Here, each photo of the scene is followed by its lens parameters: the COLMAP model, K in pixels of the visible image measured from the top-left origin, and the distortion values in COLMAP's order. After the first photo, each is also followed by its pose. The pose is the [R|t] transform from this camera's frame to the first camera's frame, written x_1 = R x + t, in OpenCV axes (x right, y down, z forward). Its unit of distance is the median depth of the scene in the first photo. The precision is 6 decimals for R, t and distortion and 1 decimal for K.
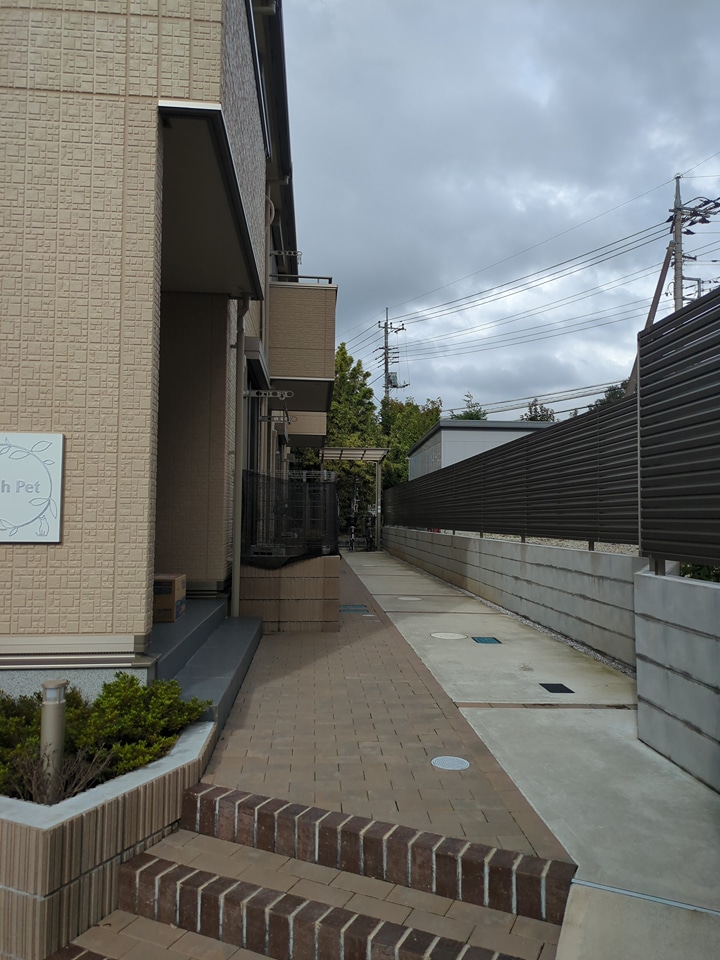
lens RADIAL K [[718.5, 0, 360.0], [0, 718.5, 480.0], [0, 0, 1]] dist [0.000505, -0.000383]
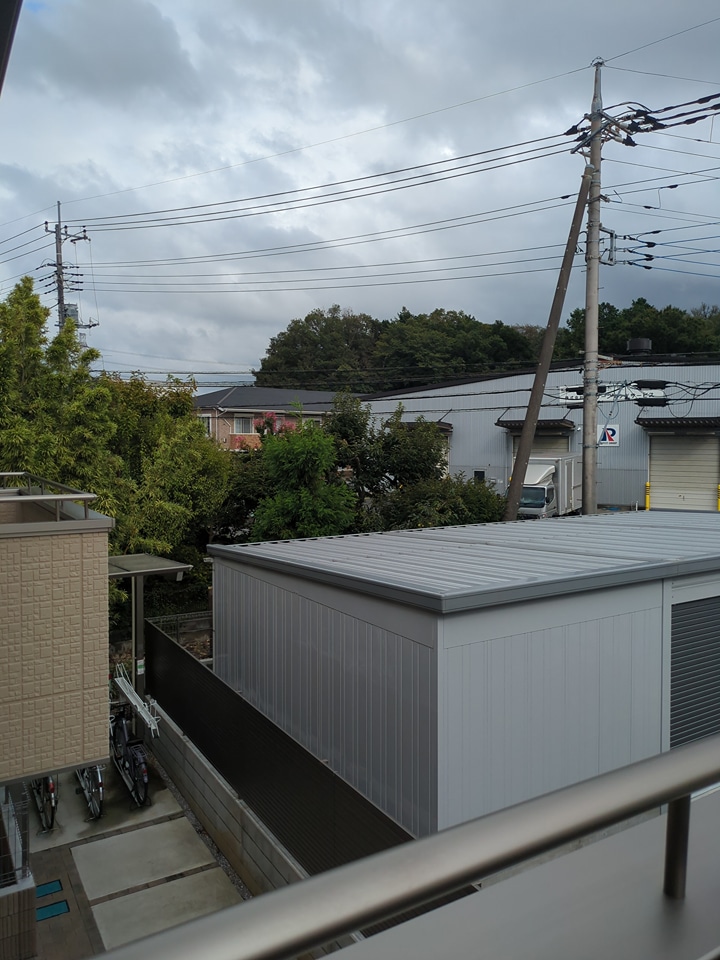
lens RADIAL K [[718.5, 0, 360.0], [0, 718.5, 480.0], [0, 0, 1]] dist [0.000505, -0.000383]
pose [[0.886420, -0.035945, 0.461483, -0.029666], [-0.017881, 0.993577, 0.111737, -0.067642], [-0.462535, -0.107298, 0.880084, 0.278183]]
